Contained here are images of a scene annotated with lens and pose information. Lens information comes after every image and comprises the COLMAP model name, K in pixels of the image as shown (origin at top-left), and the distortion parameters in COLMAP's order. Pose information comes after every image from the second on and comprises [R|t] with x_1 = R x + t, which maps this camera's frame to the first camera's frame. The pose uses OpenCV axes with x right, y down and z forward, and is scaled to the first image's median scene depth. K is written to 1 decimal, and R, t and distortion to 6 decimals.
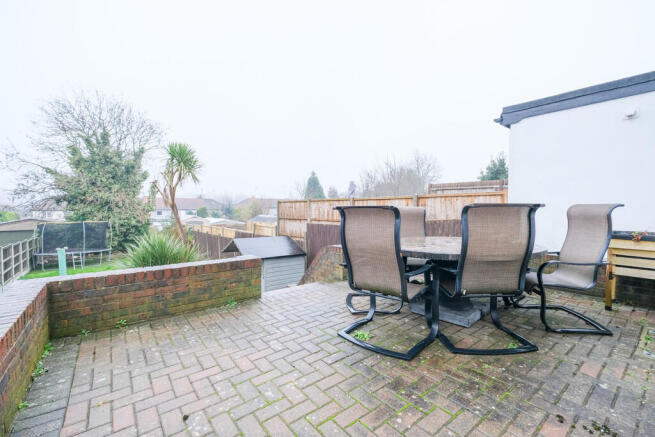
lens RADIAL K [[285.1, 0, 332.5], [0, 285.1, 214.8], [0, 0, 1]] dist [0.002504, 0.000401]
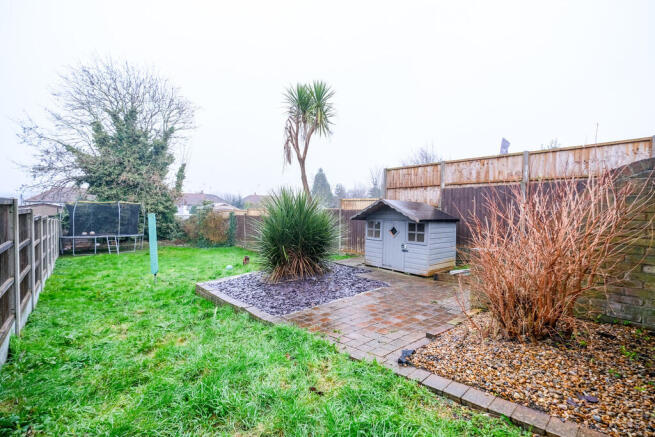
lens RADIAL K [[285.1, 0, 323.3], [0, 285.1, 218.2], [0, 0, 1]] dist [0.002504, 0.000401]
pose [[0.999002, 0.013426, 0.042600, -0.229079], [-0.013114, 0.999885, -0.007606, 0.061746], [-0.042697, 0.007039, 0.999063, 0.068643]]
